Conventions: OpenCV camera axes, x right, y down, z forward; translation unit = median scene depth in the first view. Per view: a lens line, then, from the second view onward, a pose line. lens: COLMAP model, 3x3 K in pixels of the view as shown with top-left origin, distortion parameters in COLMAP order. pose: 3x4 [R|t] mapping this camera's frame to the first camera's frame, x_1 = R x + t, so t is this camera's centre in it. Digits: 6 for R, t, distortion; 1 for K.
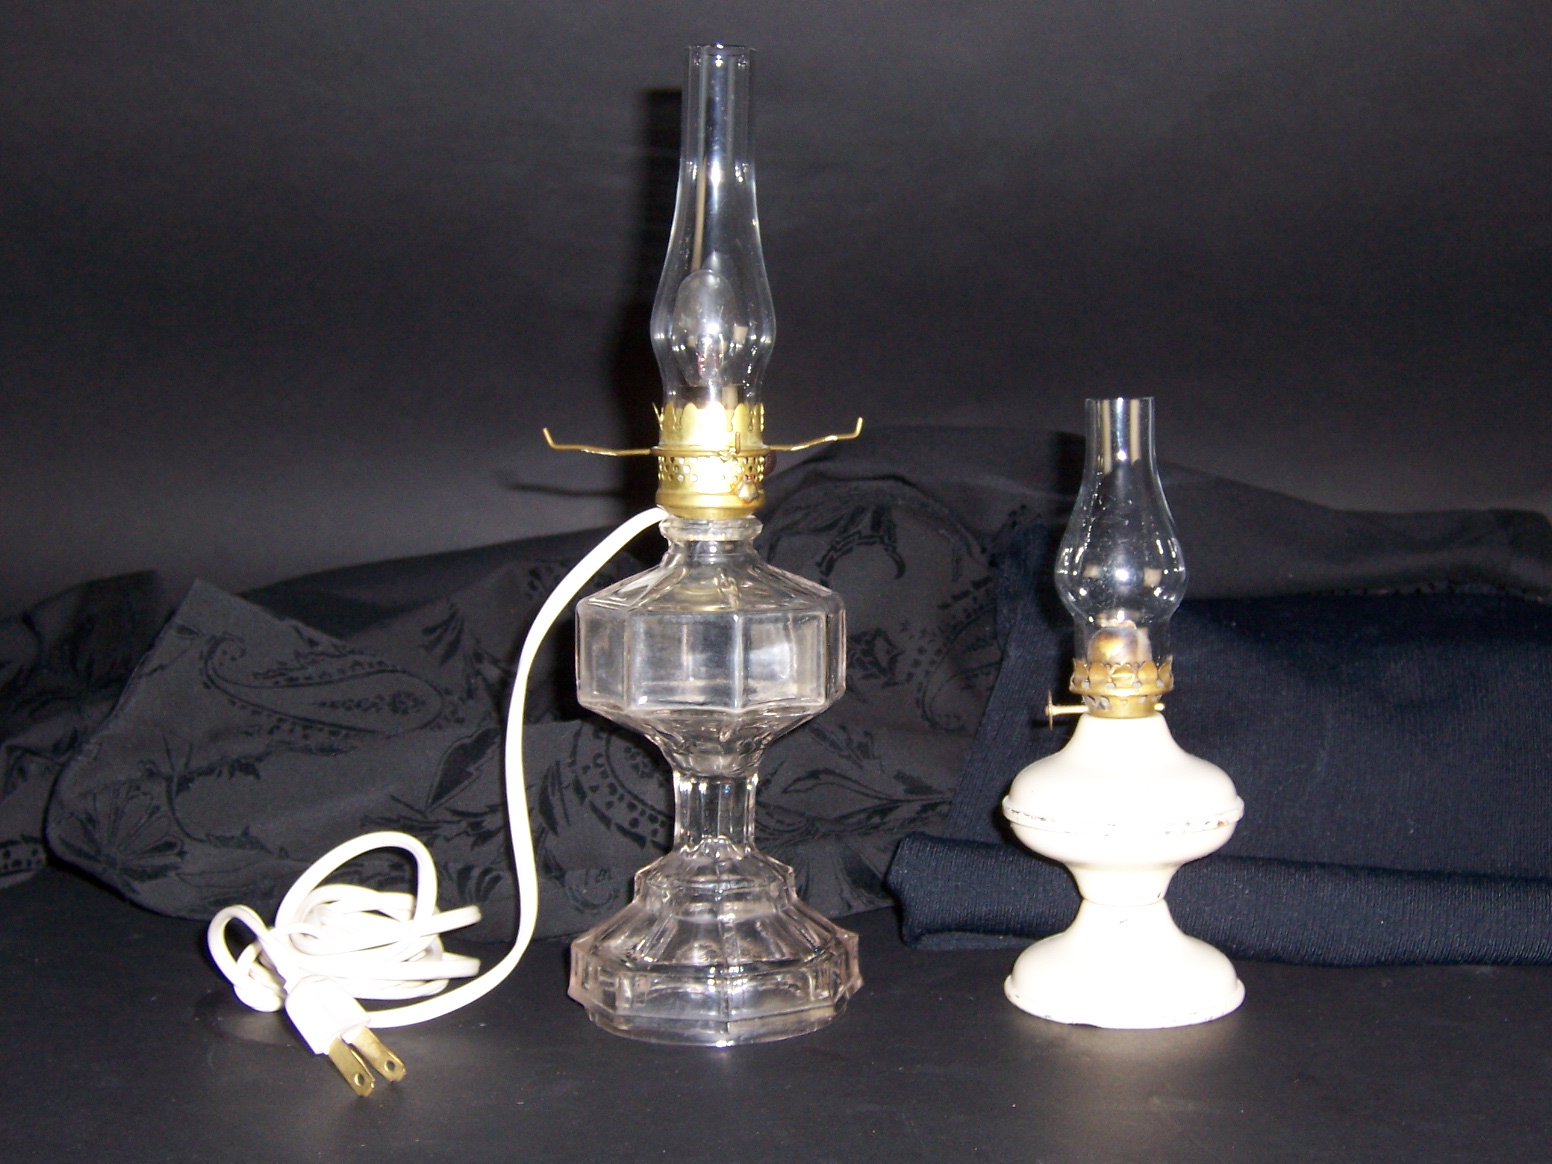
lens RADIAL K [[2164.2, 0, 776.0], [0, 2164.2, 582.0], [0, 0, 1]] dist [-0.308726, -0.014070]
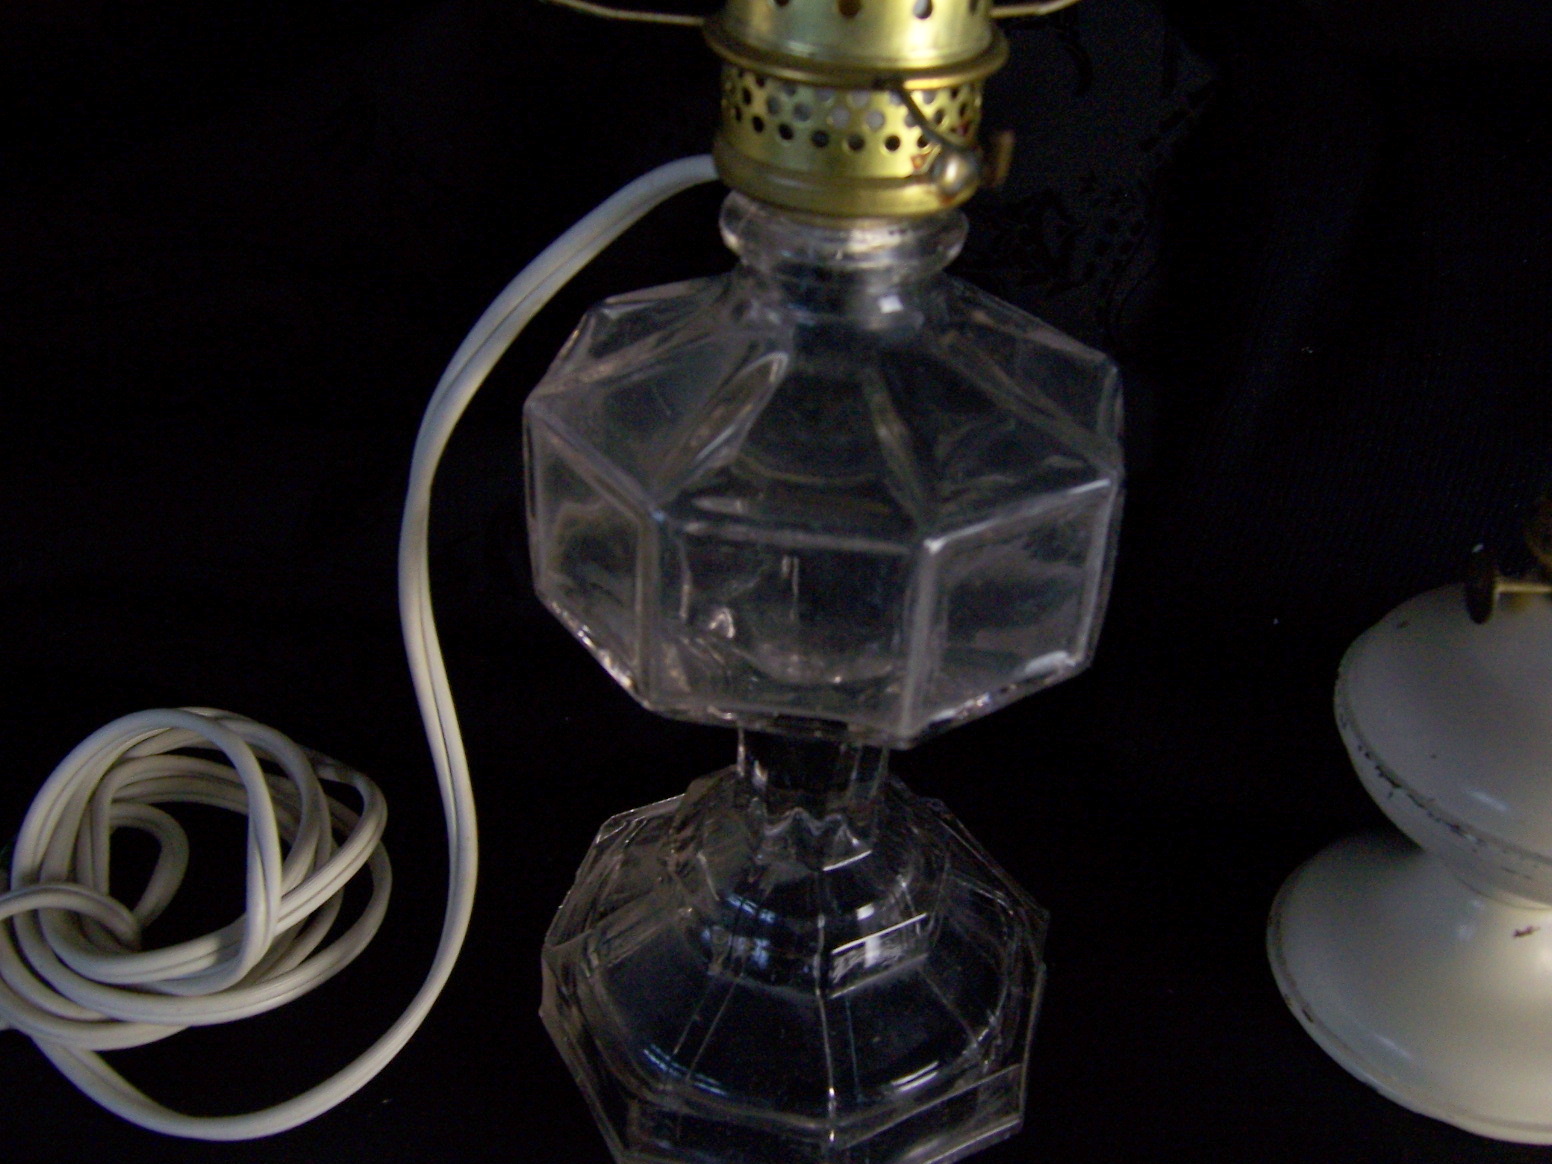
lens RADIAL K [[1544.6, 0, 776.0], [0, 1544.6, 582.0], [0, 0, 1]] dist [-0.223012, 0.412474]
pose [[0.998686, 0.021932, 0.046324, -0.045619], [-0.042122, 0.866142, 0.498020, -0.091666], [-0.029200, -0.499317, 0.865927, 0.588802]]
